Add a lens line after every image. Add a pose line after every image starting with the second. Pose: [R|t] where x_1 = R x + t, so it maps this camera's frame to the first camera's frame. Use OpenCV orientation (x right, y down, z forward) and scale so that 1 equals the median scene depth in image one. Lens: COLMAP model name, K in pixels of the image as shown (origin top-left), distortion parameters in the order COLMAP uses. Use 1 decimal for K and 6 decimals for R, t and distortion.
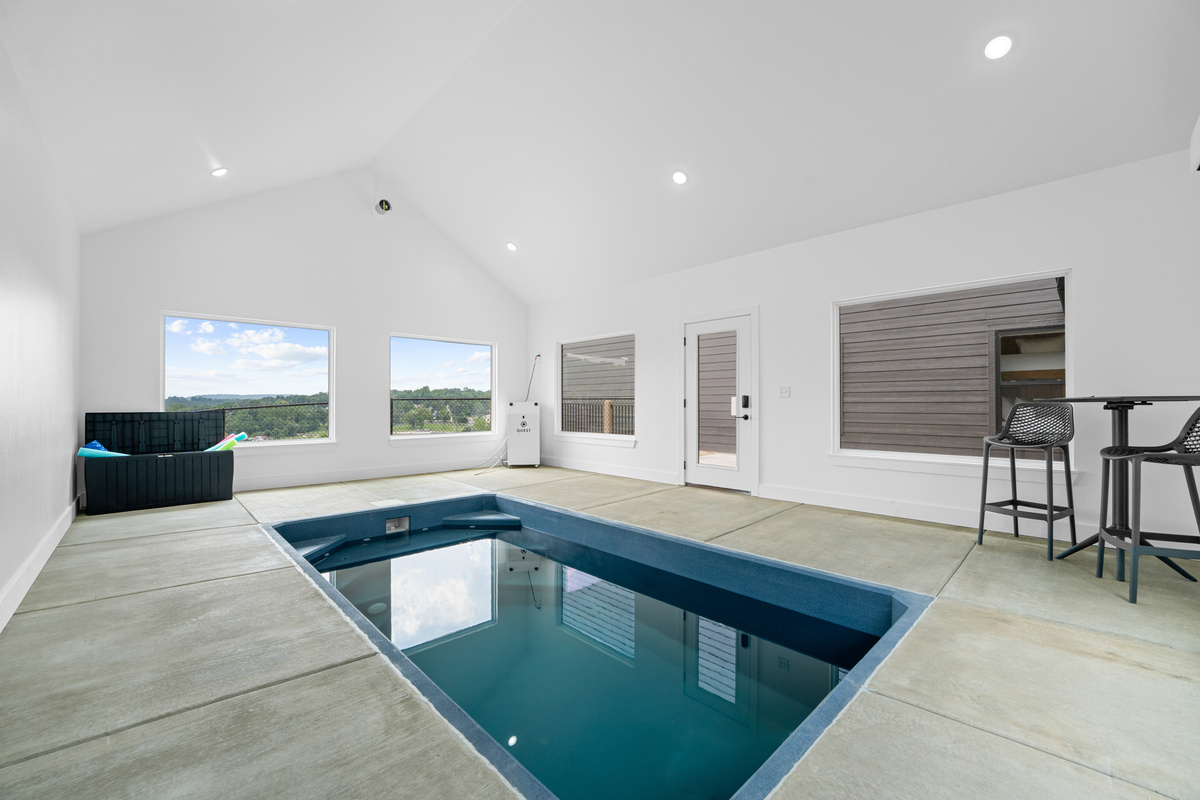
lens RADIAL K [[481.7, 0, 597.9], [0, 481.7, 402.5], [0, 0, 1]] dist [-0.004431, 0.000737]
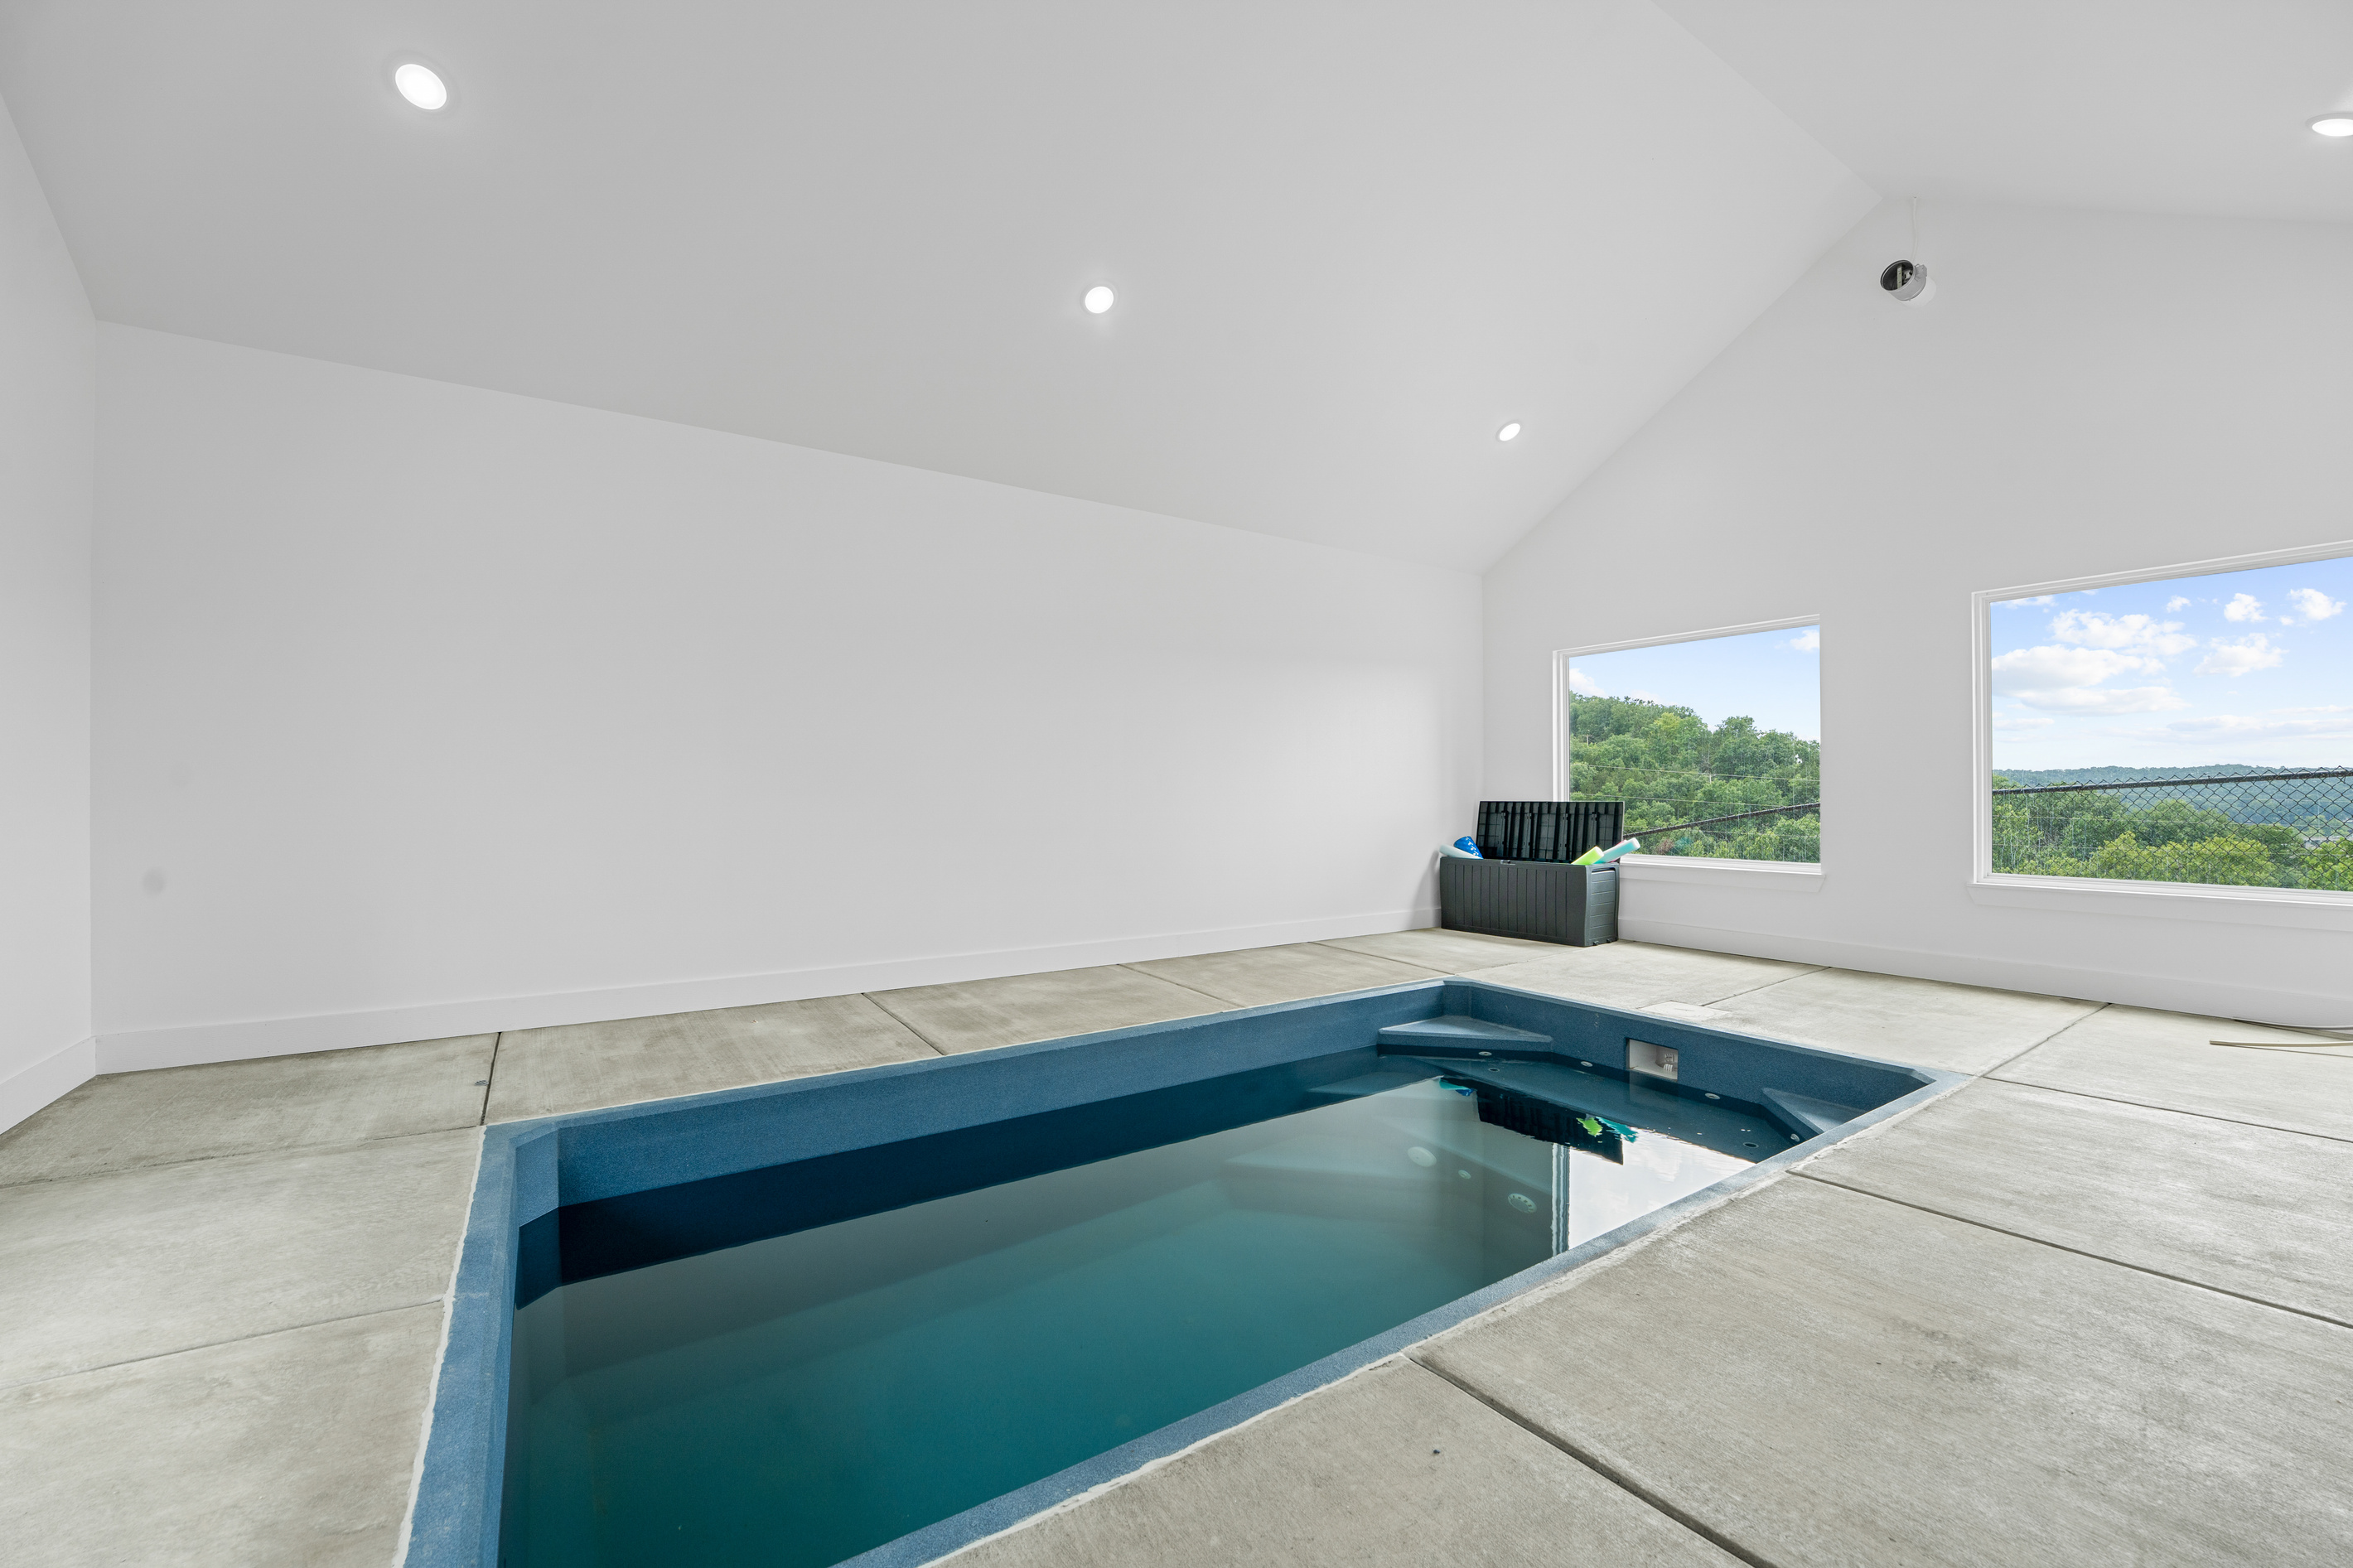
lens RADIAL K [[944.4, 0, 1174.5], [0, 944.4, 797.6], [0, 0, 1]] dist [-0.004431, 0.000737]
pose [[-0.179826, -0.001868, -0.983697, 1.297221], [0.009818, 0.999945, -0.003693, 0.023166], [0.983649, -0.010322, -0.179798, 1.783231]]
